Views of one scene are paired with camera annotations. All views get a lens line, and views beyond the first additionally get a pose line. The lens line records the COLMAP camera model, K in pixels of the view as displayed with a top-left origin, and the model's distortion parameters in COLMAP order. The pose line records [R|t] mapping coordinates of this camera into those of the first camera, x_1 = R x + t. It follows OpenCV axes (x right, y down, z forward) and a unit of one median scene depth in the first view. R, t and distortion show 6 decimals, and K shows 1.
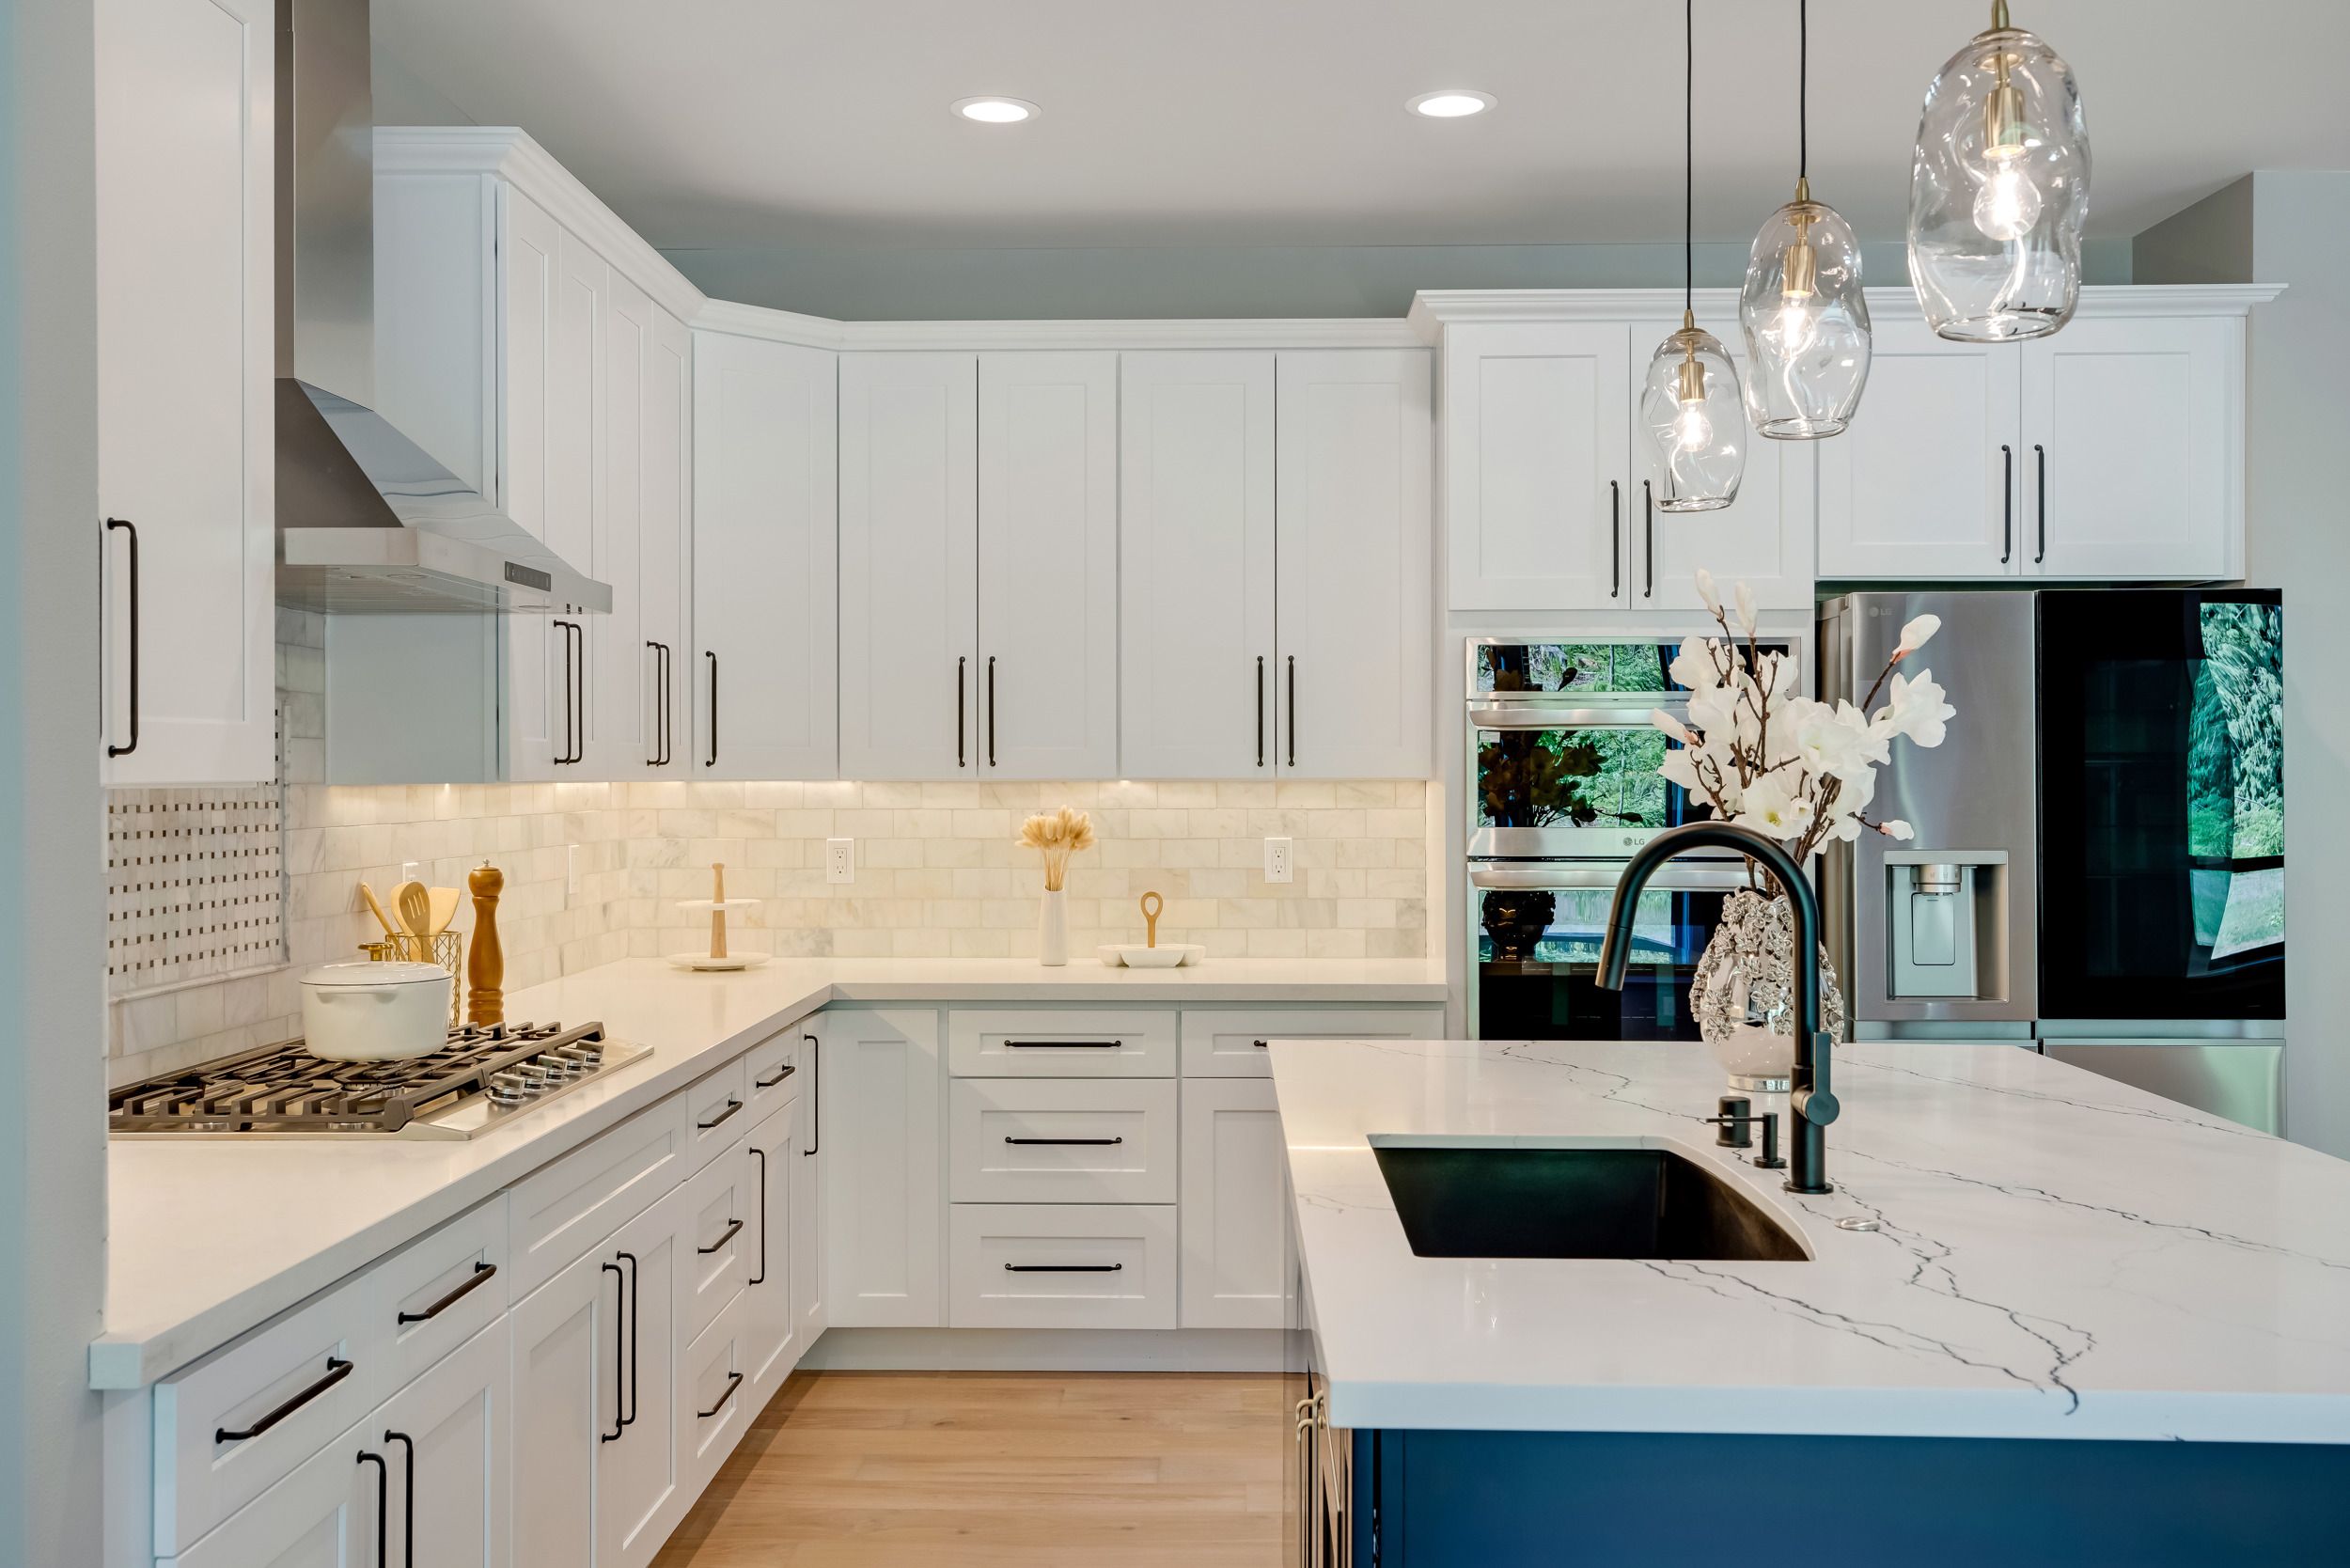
lens RADIAL K [[2211.4, 0, 1146.9], [0, 2211.4, 756.7], [0, 0, 1]] dist [-0.003004, 0.002941]
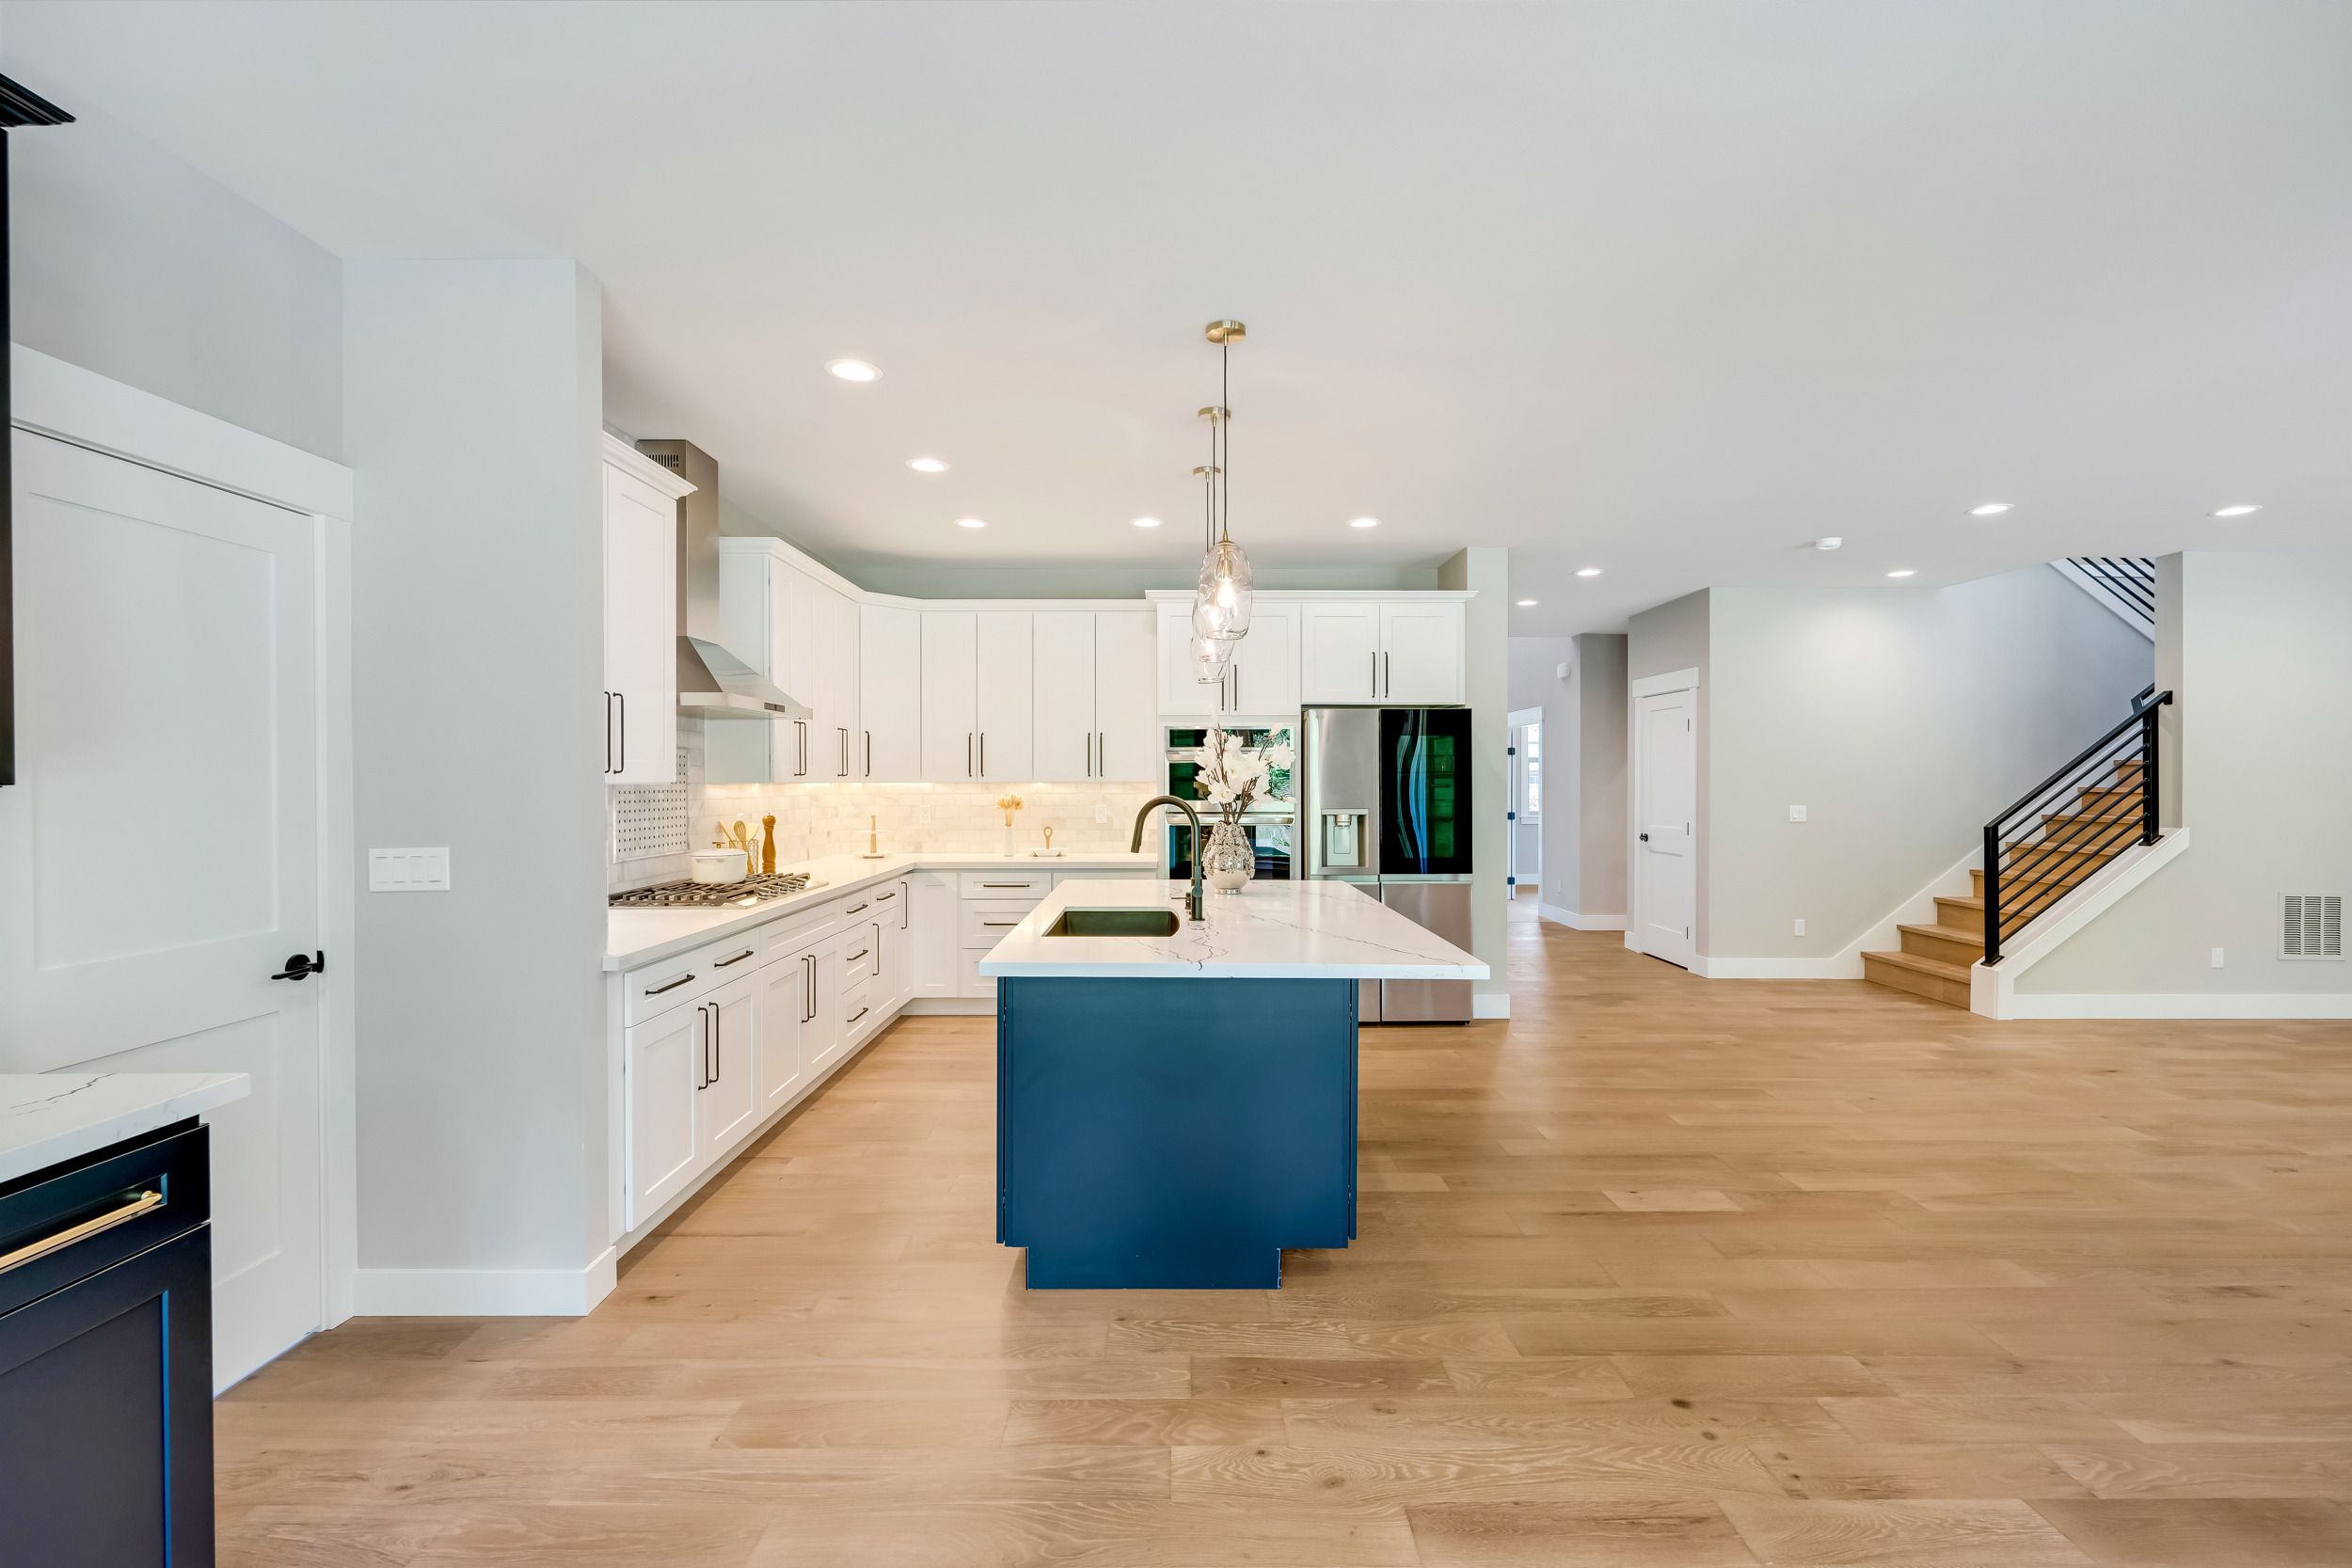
lens RADIAL K [[1031.6, 0, 1170.5], [0, 1031.6, 779.1], [0, 0, 1]] dist [-0.018550, 0.000173]
pose [[0.999381, 0.000030, 0.035168, 0.123875], [-0.000279, 0.999975, 0.007091, -0.001510], [-0.035166, -0.007096, 0.999356, -0.217362]]
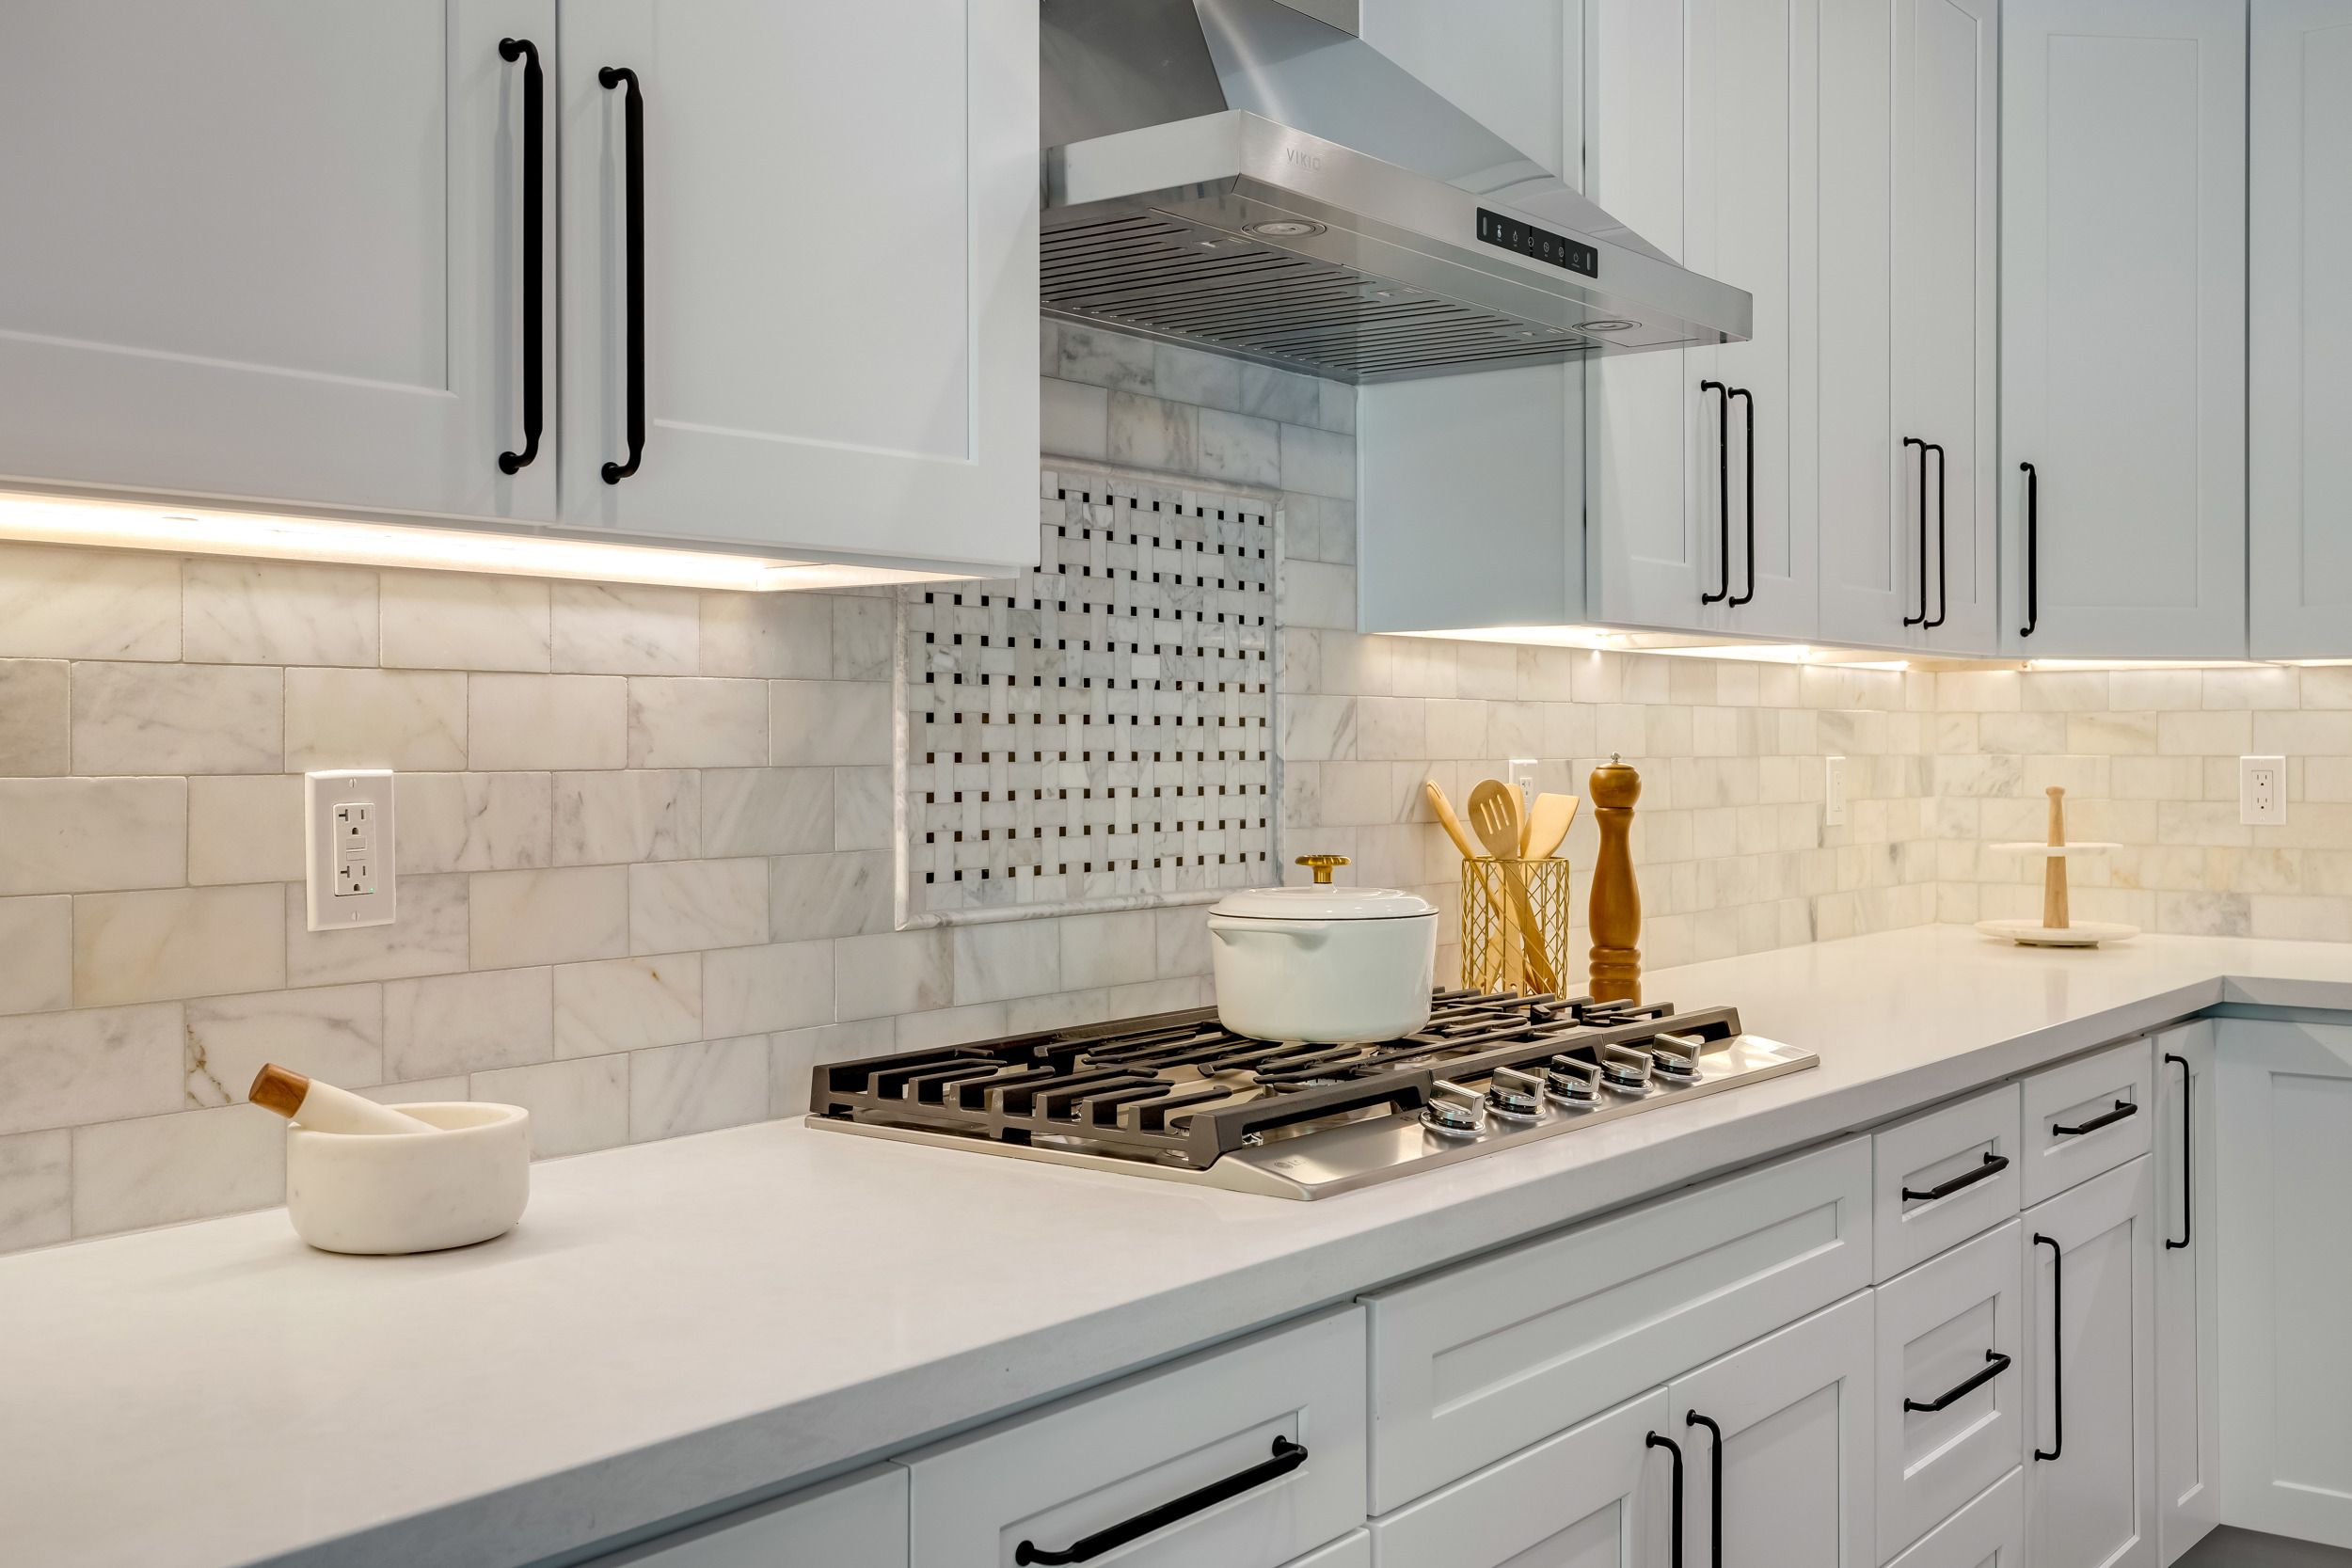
lens RADIAL K [[2317.3, 0, 1170.8], [0, 2317.3, 722.5], [0, 0, 1]] dist [0.011353, 0.009016]
pose [[0.809710, -0.001465, -0.586829, 0.003078], [0.000943, 0.999999, -0.001195, 0.035375], [0.586830, 0.000415, 0.809710, 0.329753]]
